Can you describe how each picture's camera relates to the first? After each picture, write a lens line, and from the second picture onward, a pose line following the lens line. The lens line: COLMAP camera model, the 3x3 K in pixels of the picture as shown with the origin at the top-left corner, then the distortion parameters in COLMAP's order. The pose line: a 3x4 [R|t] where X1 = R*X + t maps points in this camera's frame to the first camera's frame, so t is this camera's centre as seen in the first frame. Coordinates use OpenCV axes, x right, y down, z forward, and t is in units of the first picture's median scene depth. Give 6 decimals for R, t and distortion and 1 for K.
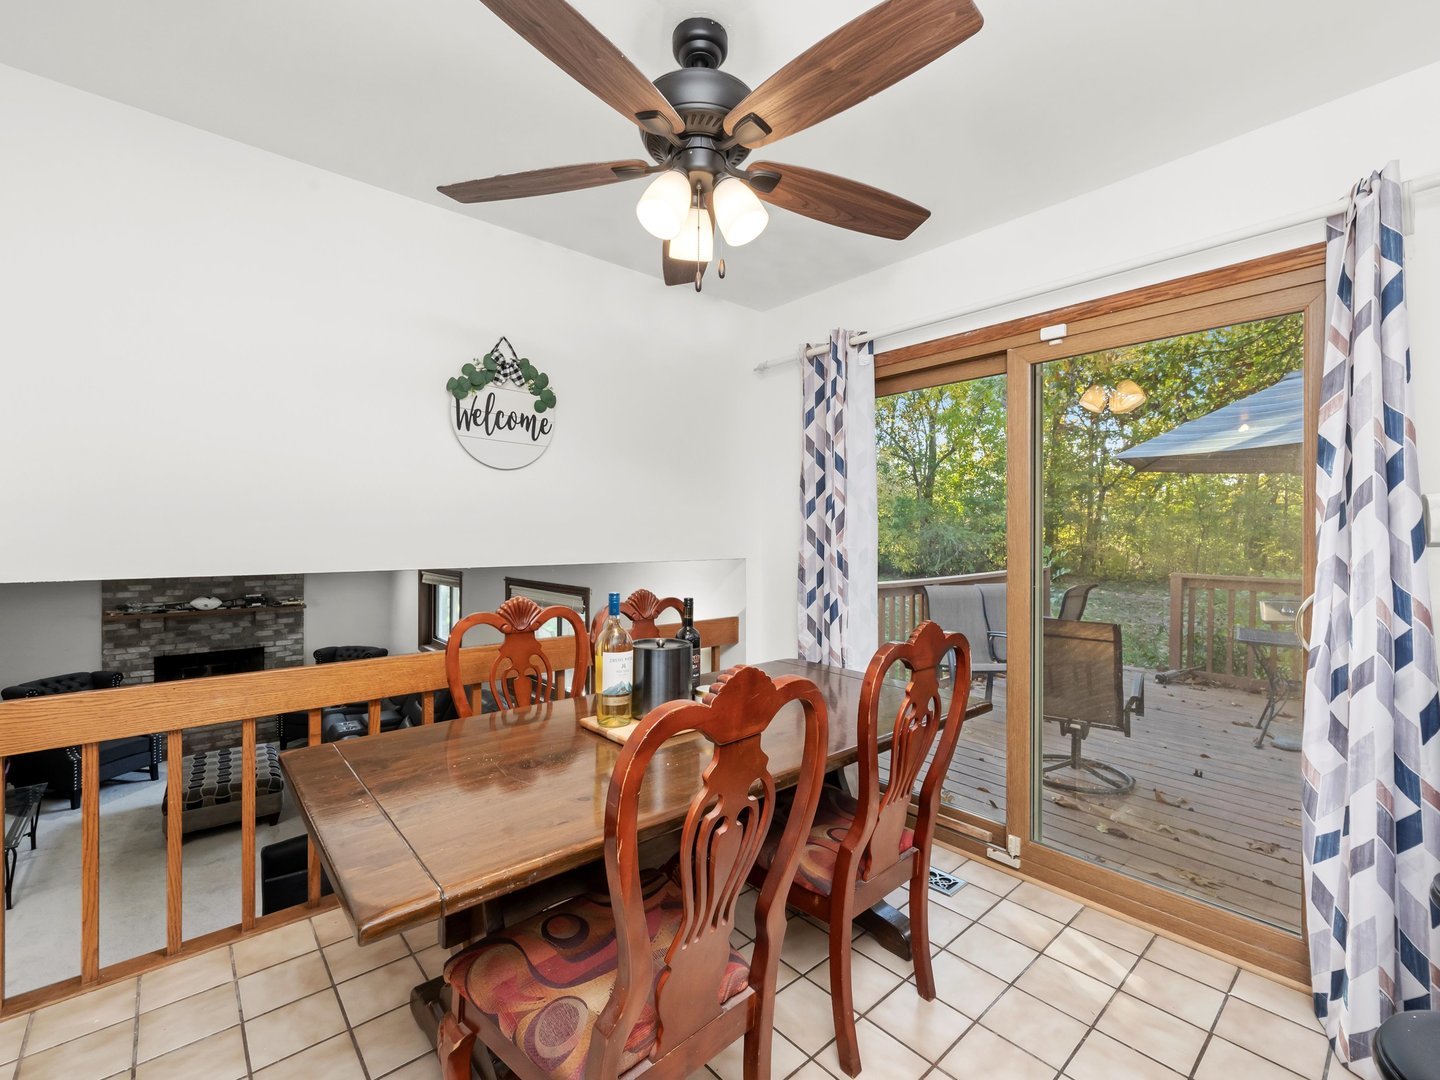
lens RADIAL K [[616.8, 0, 712.8], [0, 616.8, 536.1], [0, 0, 1]] dist [-0.016189, 0.000142]
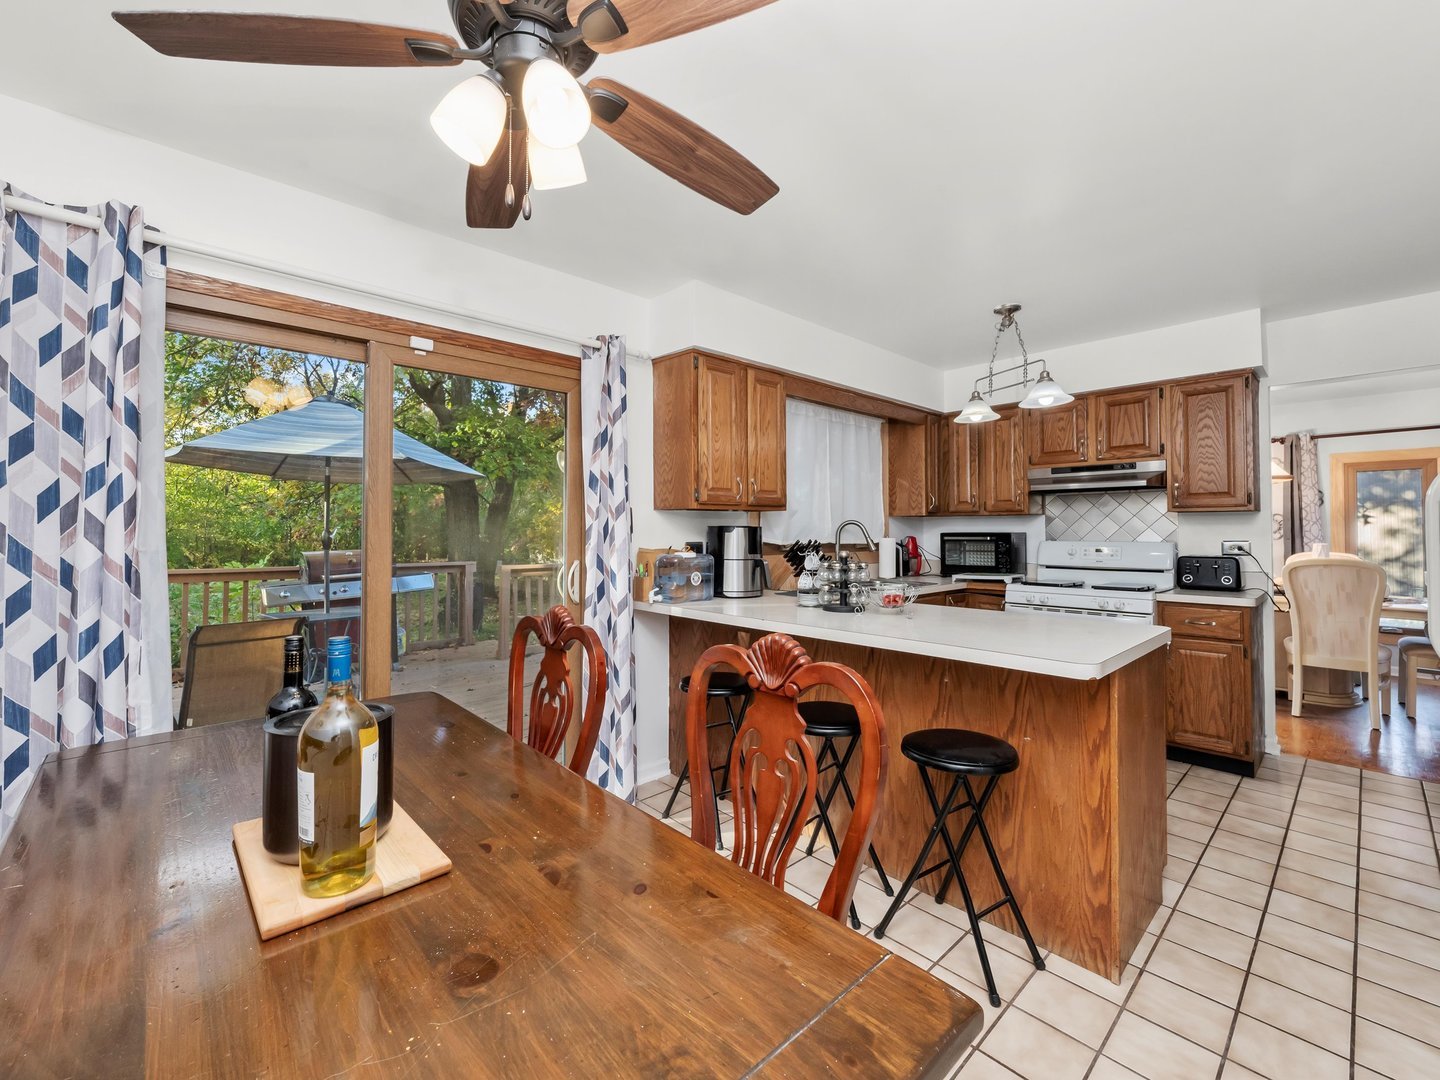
lens RADIAL K [[616.8, 0, 694.3], [0, 616.8, 523.2], [0, 0, 1]] dist [-0.016189, 0.000142]
pose [[-0.020356, 0.011609, 0.999725, -0.496781], [0.001134, 0.999932, -0.011588, -0.001006], [-0.999792, 0.000898, -0.020367, 0.495757]]
